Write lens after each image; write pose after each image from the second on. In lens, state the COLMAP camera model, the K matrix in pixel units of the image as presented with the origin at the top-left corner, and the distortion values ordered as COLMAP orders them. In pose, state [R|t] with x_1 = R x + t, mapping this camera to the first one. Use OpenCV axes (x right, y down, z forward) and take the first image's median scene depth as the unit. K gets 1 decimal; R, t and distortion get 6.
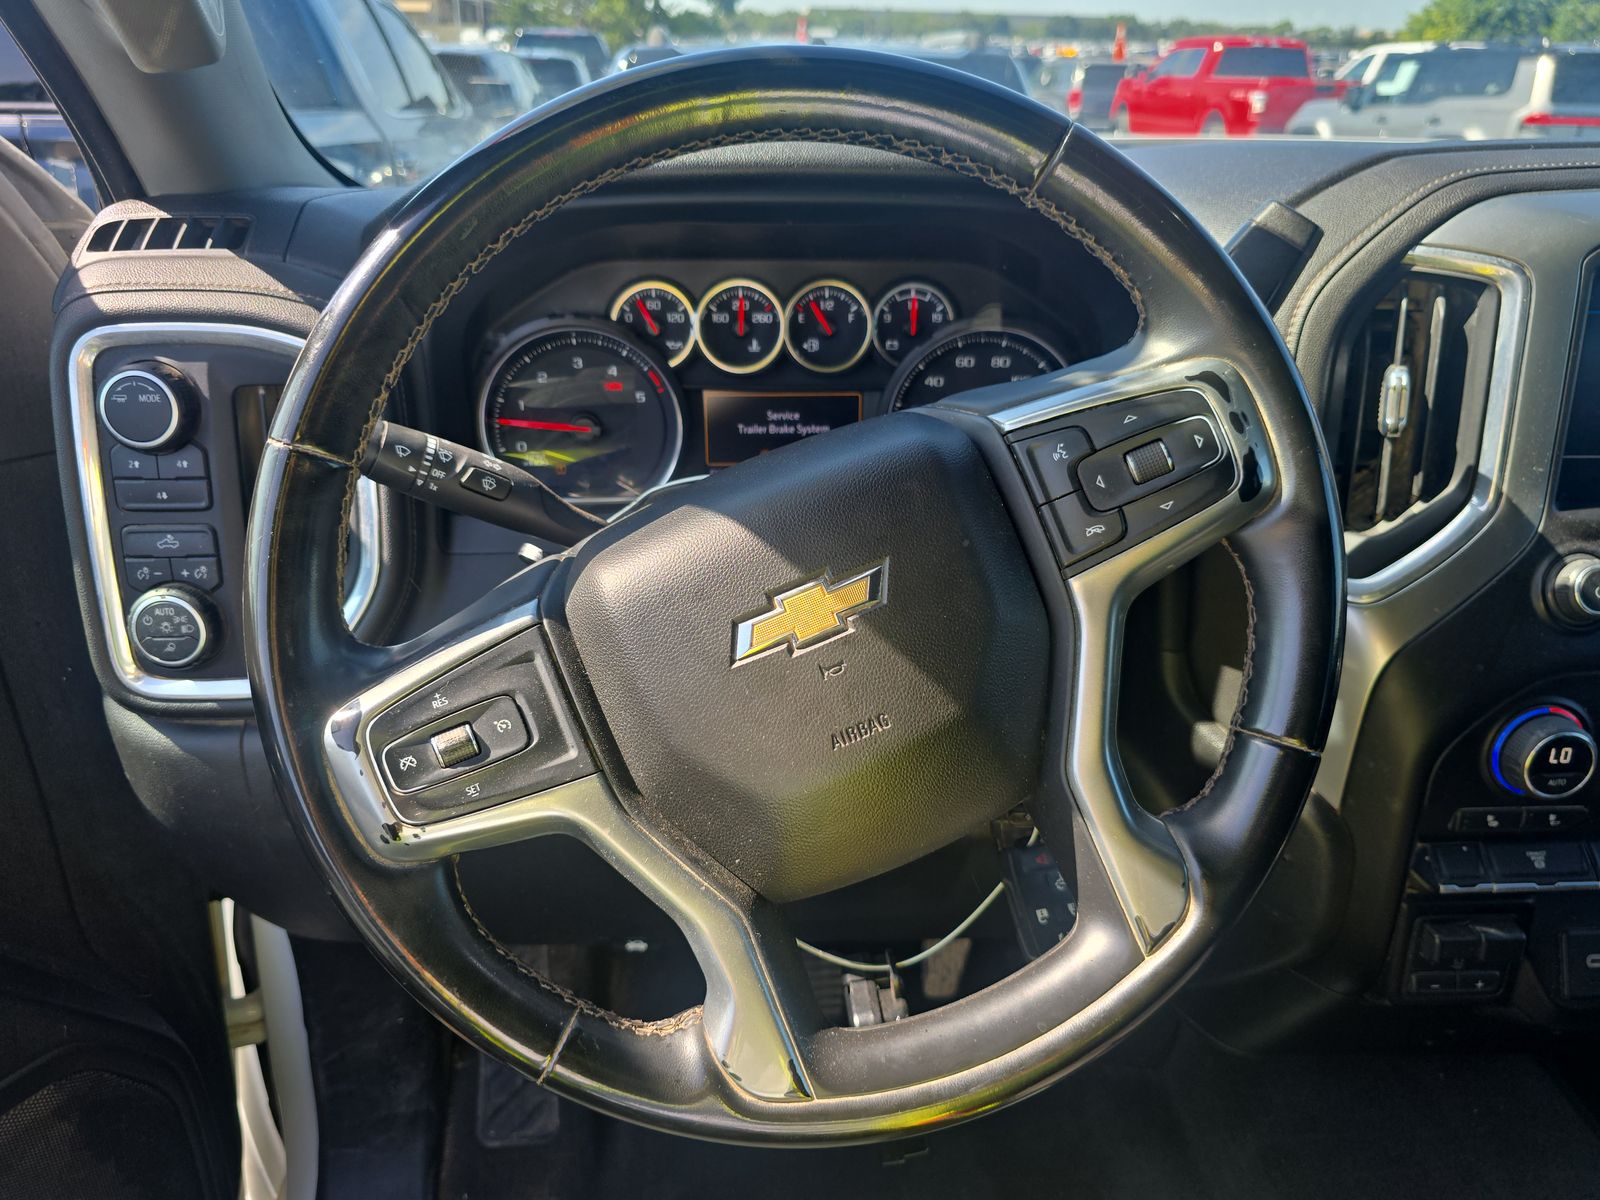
lens RADIAL K [[1070.1, 0, 800.3], [0, 1070.1, 590.9], [0, 0, 1]] dist [-0.006441, -0.000854]
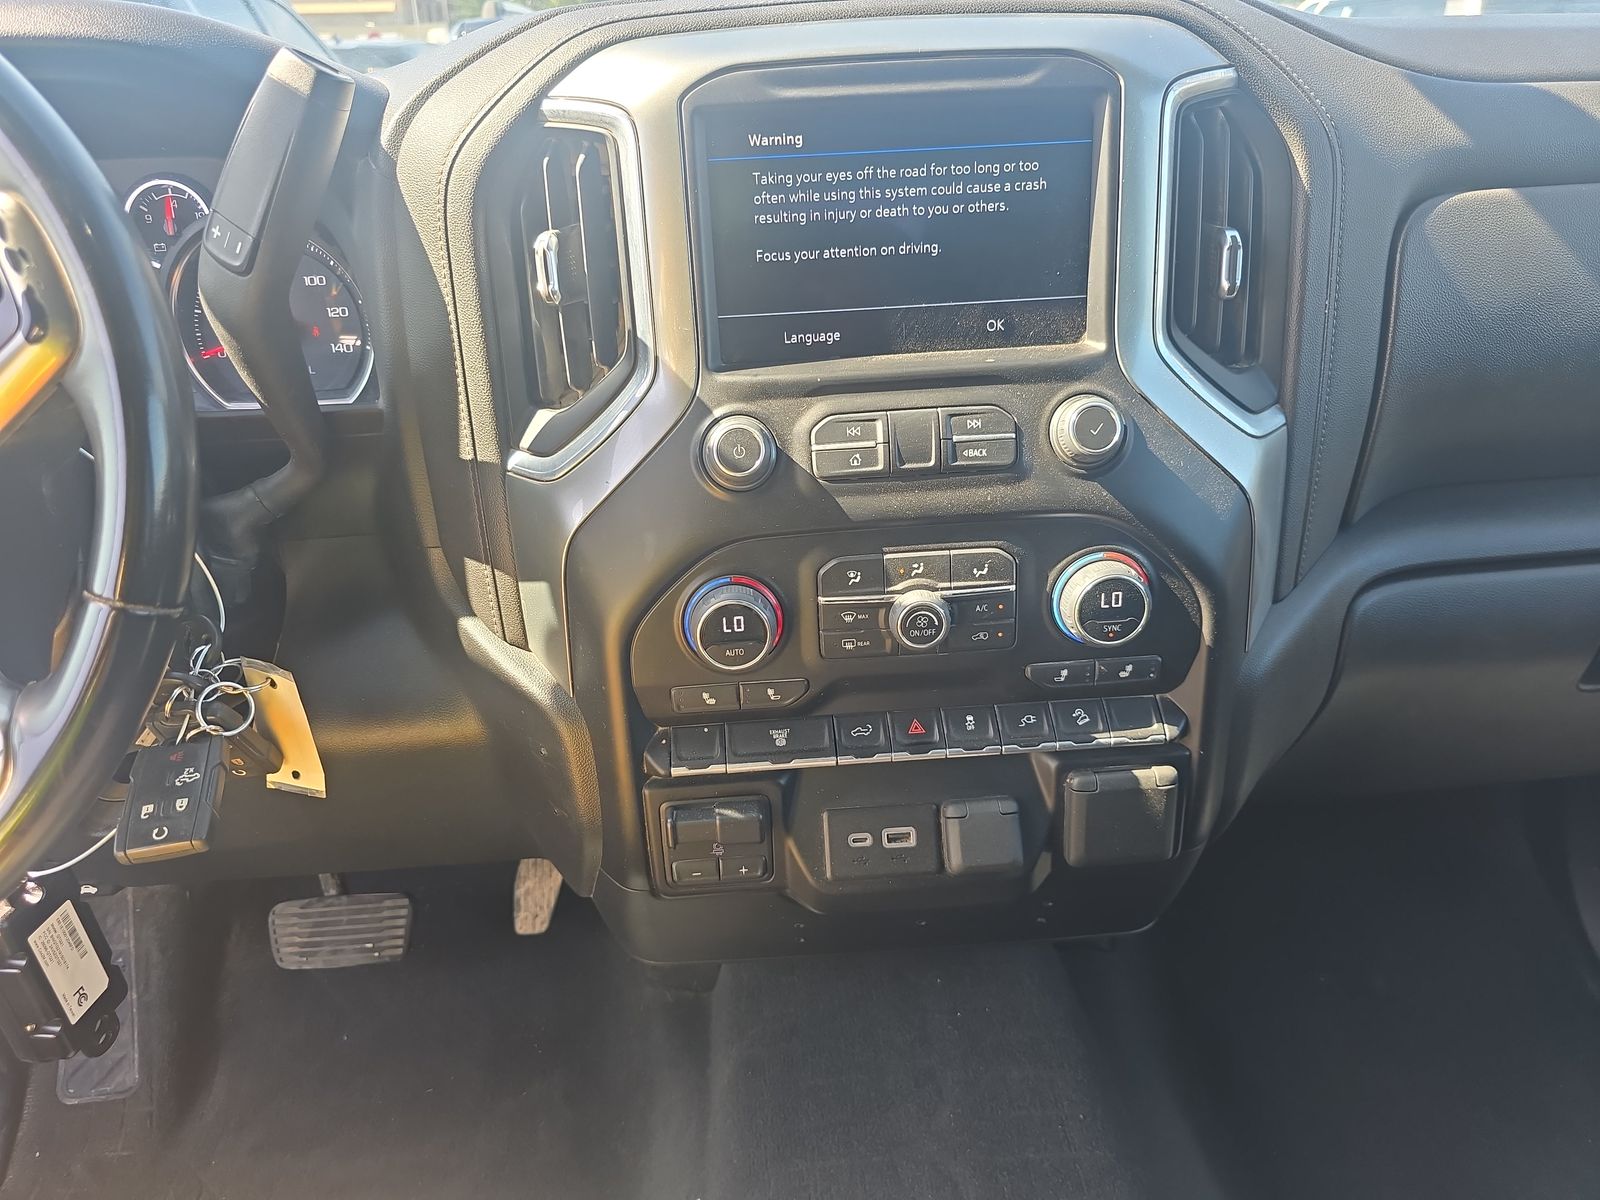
lens RADIAL K [[1056.1, 0, 800.0], [0, 1056.1, 600.0], [0, 0, 1]] dist [-0.001322, -0.001698]
pose [[0.998626, -0.052252, 0.004051, 0.720940], [0.052136, 0.998328, 0.024975, 0.104268], [-0.005349, -0.024729, 0.999680, 0.038406]]
